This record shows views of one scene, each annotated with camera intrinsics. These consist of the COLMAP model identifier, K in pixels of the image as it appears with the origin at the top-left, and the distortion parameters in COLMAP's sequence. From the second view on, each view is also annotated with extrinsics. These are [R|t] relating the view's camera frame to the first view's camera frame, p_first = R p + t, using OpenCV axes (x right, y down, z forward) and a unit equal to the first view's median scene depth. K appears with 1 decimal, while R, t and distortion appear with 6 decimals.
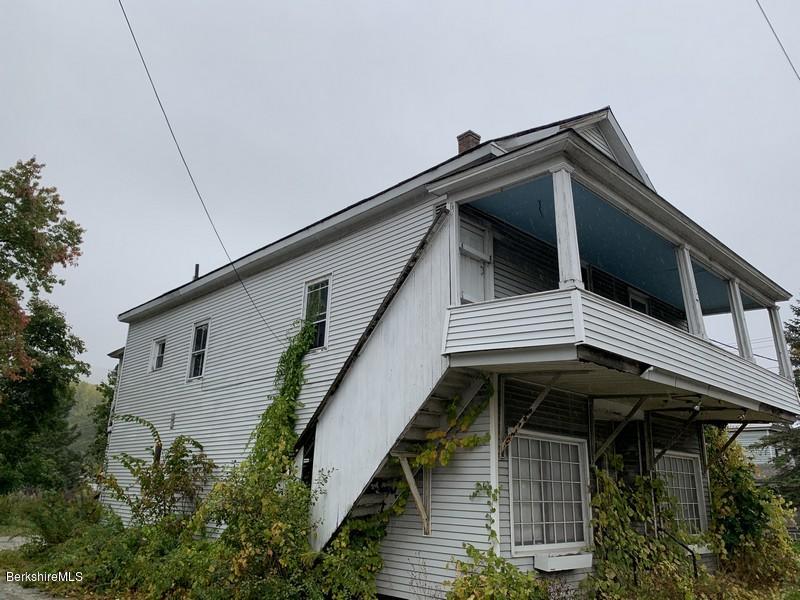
lens RADIAL K [[609.3, 0, 400.0], [0, 609.3, 300.0], [0, 0, 1]] dist [0.006911, -0.004565]
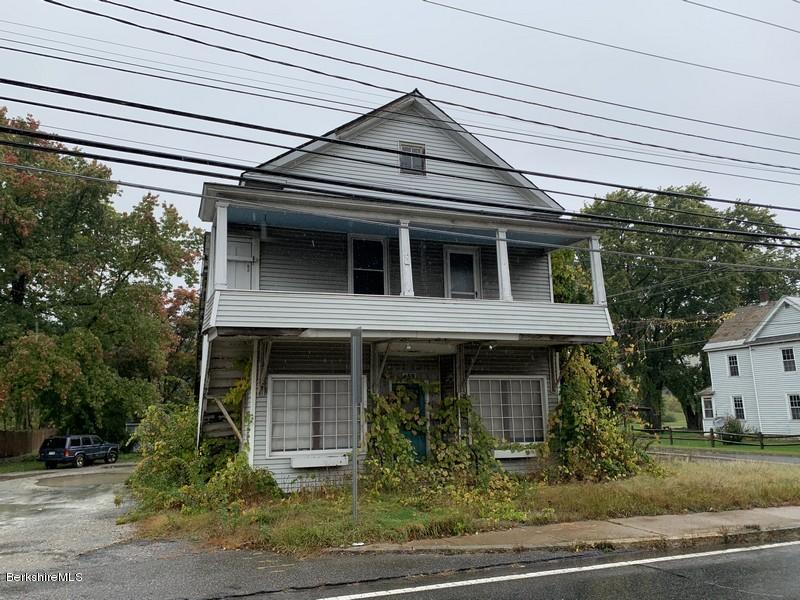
lens RADIAL K [[595.5, 0, 400.8], [0, 595.5, 311.4], [0, 0, 1]] dist [0.028266, -0.058315]
pose [[0.917745, -0.113698, -0.380549, 0.928169], [0.163120, 0.981511, 0.100138, -0.029043], [0.362128, -0.153976, 0.919323, -0.163372]]
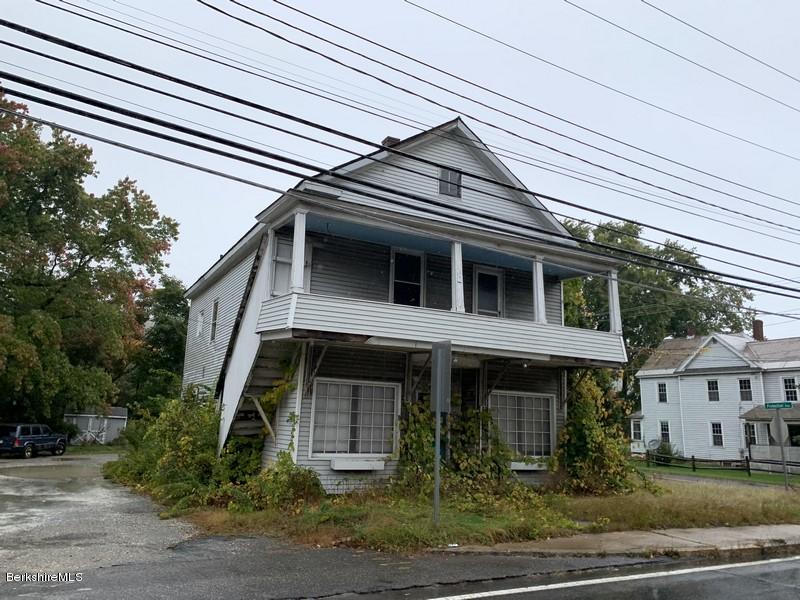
lens RADIAL K [[595.0, 0, 400.0], [0, 595.0, 300.0], [0, 0, 1]] dist [0.004329, -0.004122]
pose [[0.965957, -0.046524, -0.254484, 0.685345], [0.070366, 0.993859, 0.085396, -0.081197], [0.248949, -0.100396, 0.963299, -0.306554]]
